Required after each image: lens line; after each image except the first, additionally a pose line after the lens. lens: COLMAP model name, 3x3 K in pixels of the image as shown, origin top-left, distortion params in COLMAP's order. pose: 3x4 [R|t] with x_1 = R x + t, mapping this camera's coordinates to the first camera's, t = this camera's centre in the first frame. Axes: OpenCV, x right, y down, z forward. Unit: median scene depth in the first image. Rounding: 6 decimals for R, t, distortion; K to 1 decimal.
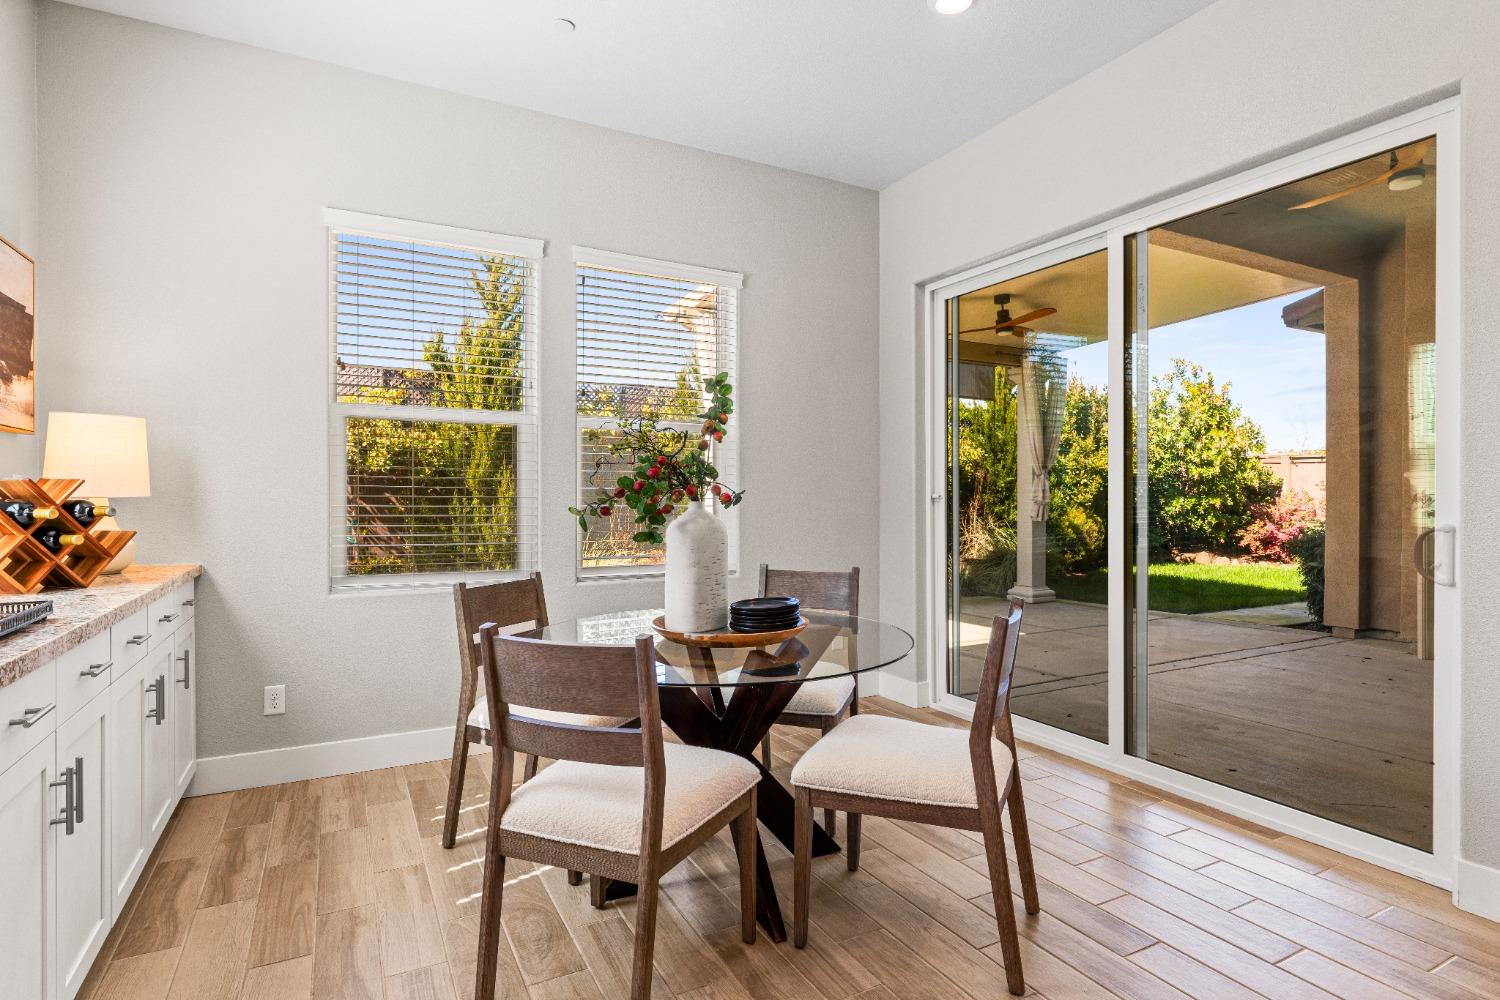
lens RADIAL K [[779.1, 0, 750.0], [0, 779.1, 500.0], [0, 0, 1]] dist [0.000051, -0.000375]
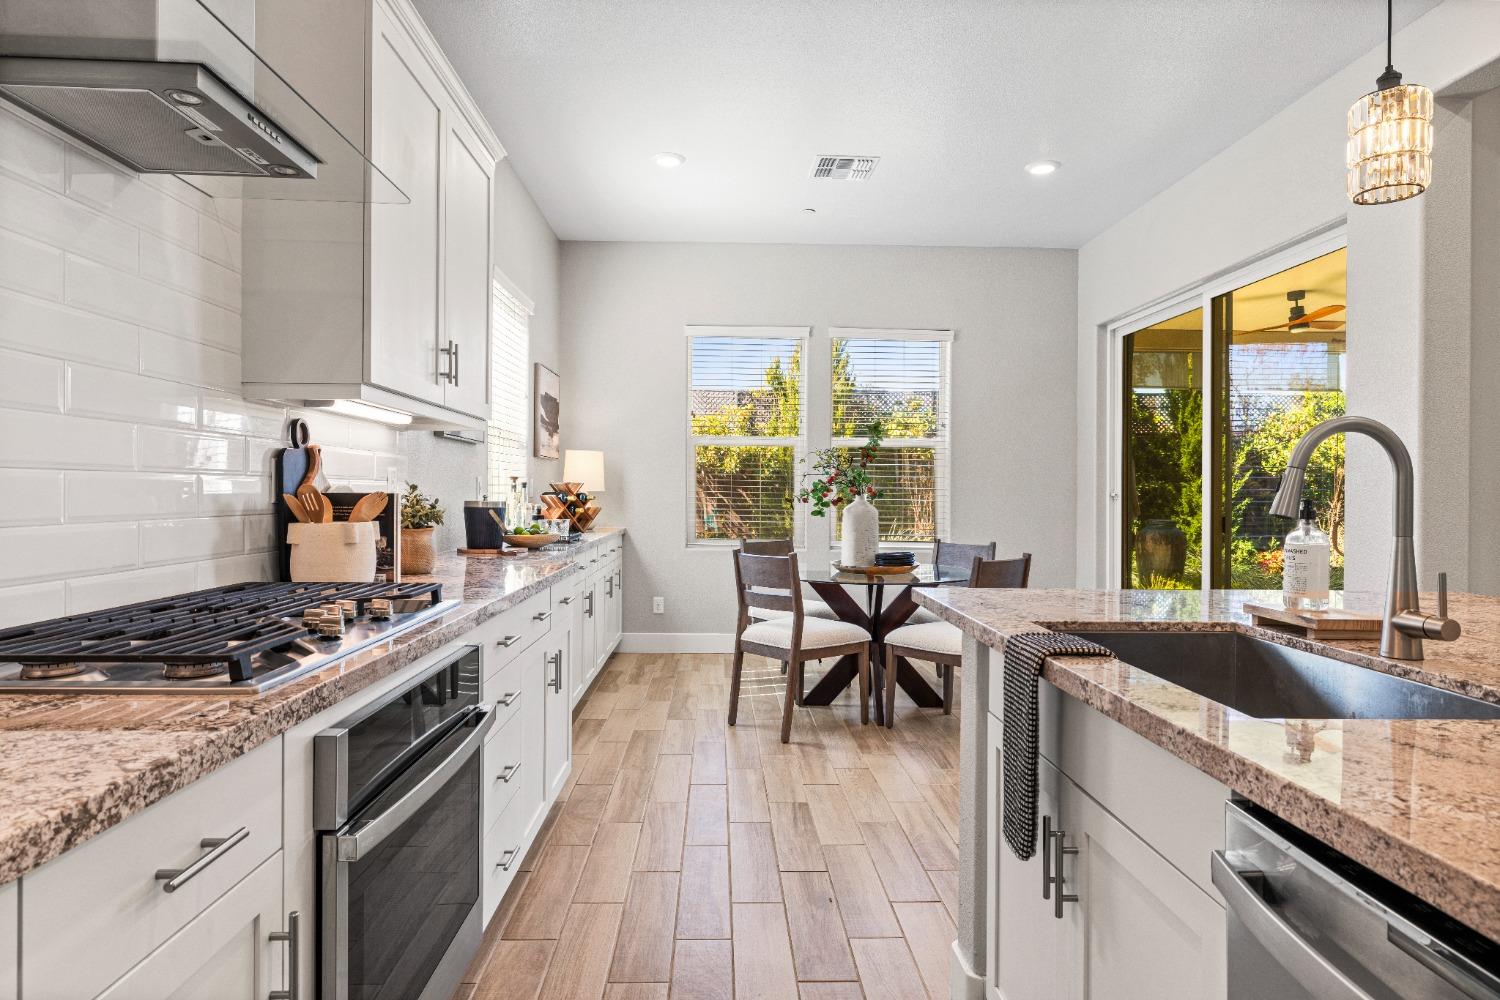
lens RADIAL K [[853.0, 0, 742.7], [0, 853.0, 495.4], [0, 0, 1]] dist [-0.001325, 0.002084]
pose [[0.896501, 0.008702, -0.442957, 0.469259], [-0.009315, 0.999956, 0.000792, 0.001750], [0.442944, 0.003416, 0.896543, -0.734832]]
